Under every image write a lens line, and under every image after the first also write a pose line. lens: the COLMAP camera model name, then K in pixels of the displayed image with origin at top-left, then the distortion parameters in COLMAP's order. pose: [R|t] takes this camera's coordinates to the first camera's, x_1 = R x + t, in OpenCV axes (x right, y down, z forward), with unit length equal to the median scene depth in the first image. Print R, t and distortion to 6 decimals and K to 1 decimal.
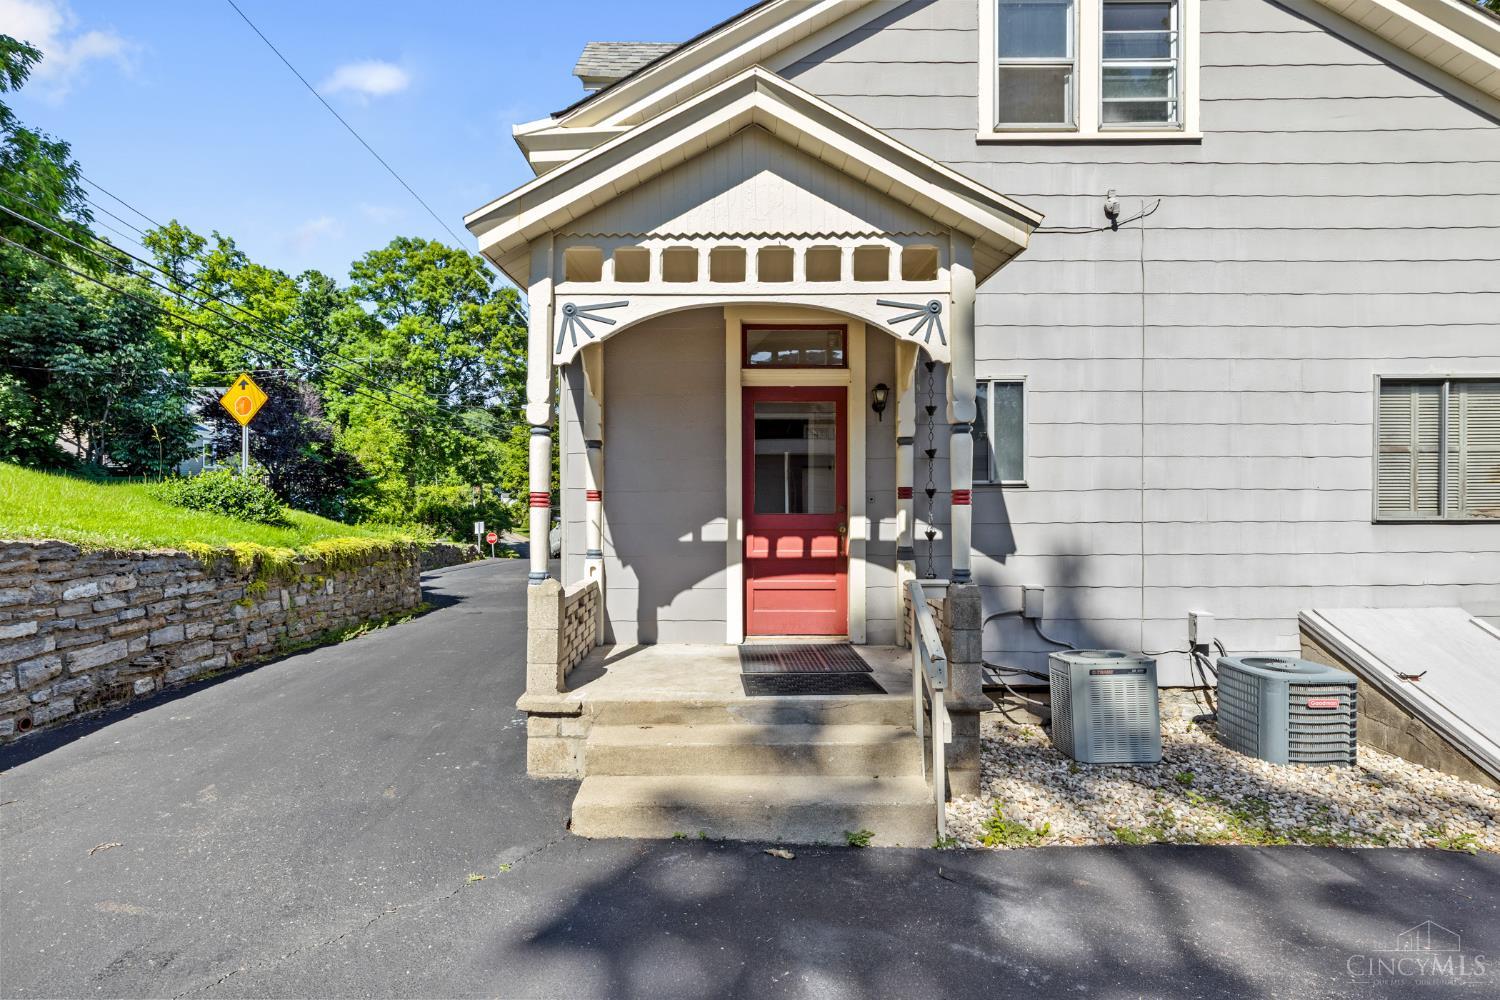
lens RADIAL K [[756.2, 0, 709.3], [0, 756.2, 500.0], [0, 0, 1]] dist [-0.037553, -0.000410]
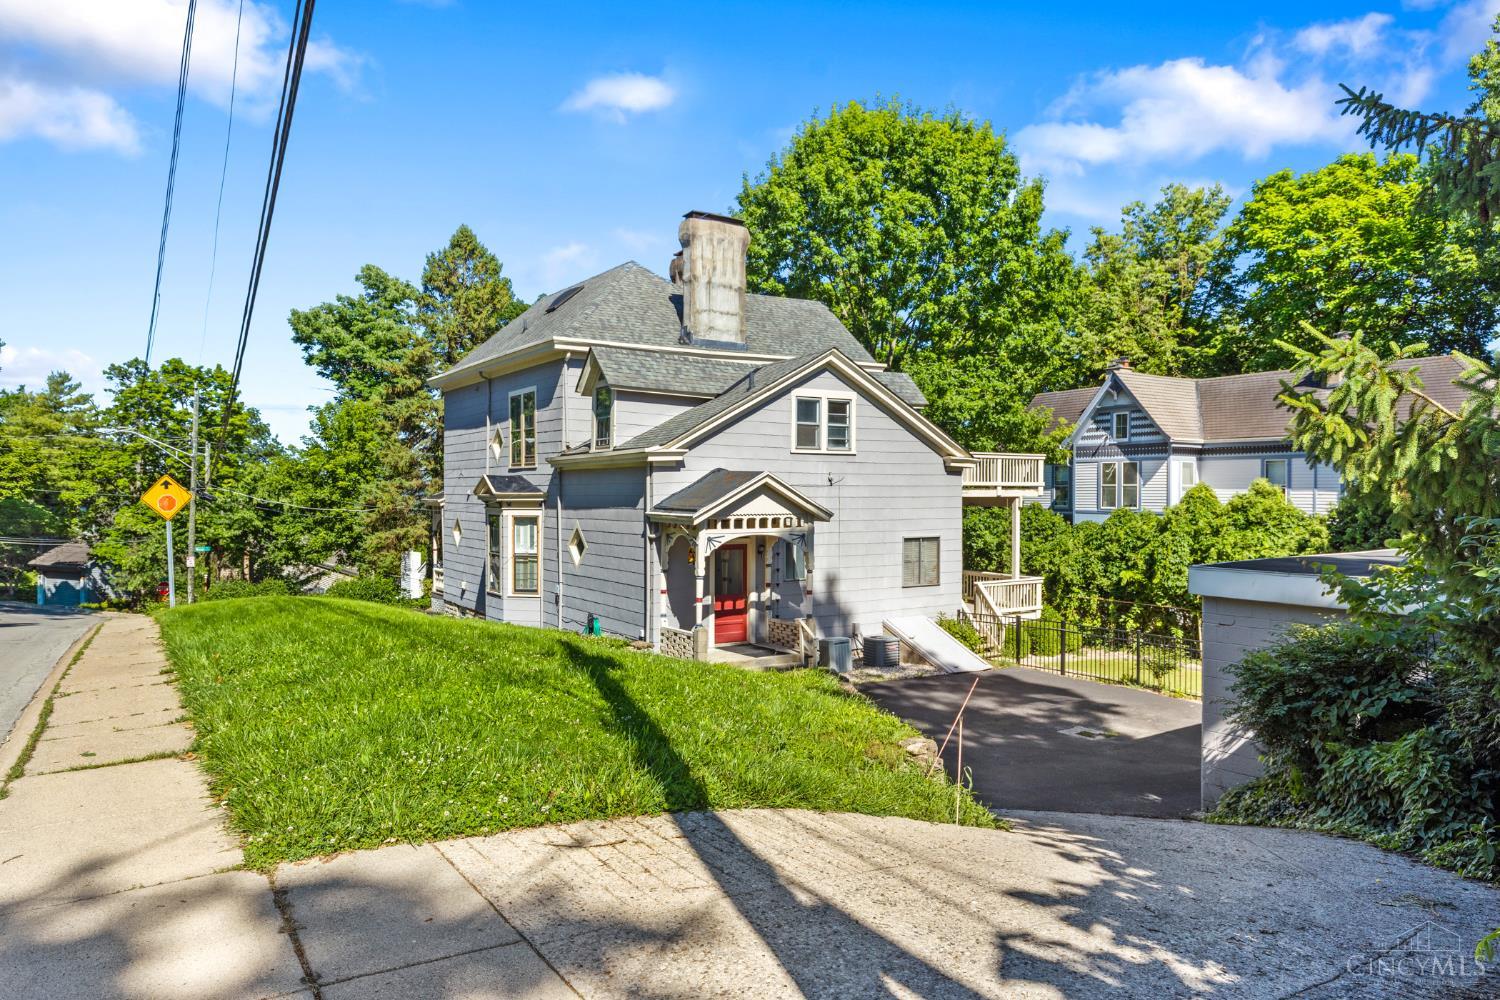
lens RADIAL K [[922.8, 0, 750.0], [0, 922.8, 500.0], [0, 0, 1]] dist [0.001993, 0.000145]
pose [[0.830918, -0.006106, 0.556362, -1.676231], [0.005330, 0.999981, 0.003016, -0.325350], [-0.556370, 0.000460, 0.830935, -1.758304]]
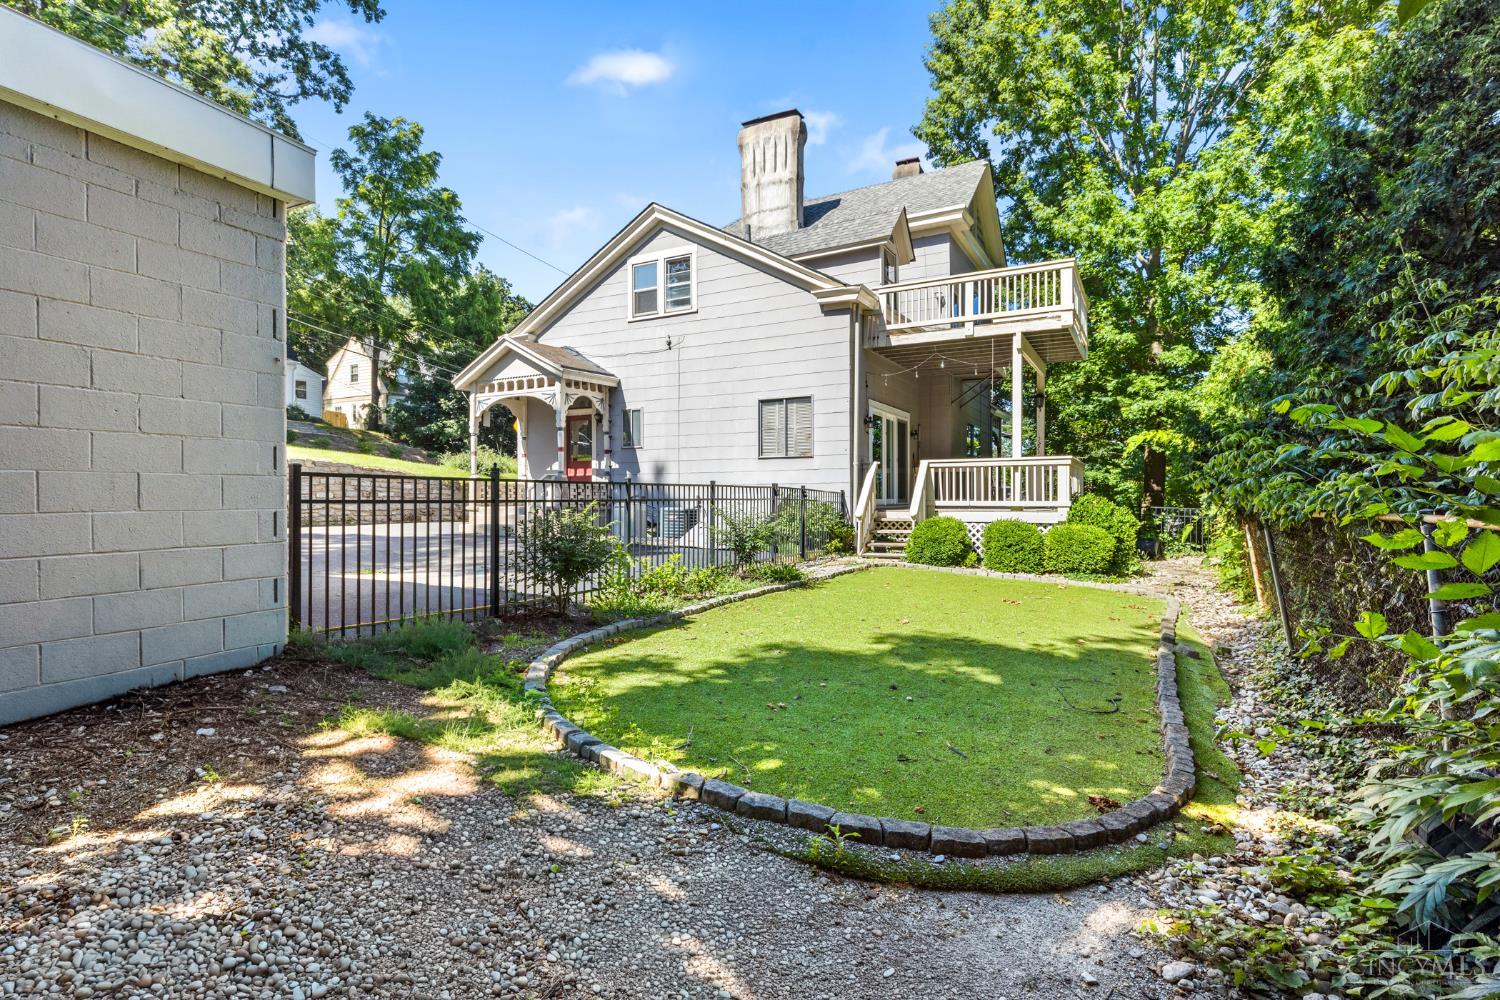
lens RADIAL K [[756.2, 0, 709.3], [0, 756.2, 500.0], [0, 0, 1]] dist [-0.037553, -0.000410]
pose [[0.883002, -0.003668, -0.469355, 1.953864], [-0.004478, 0.999858, -0.016239, 0.219165], [0.469348, 0.016441, 0.882860, -1.319496]]
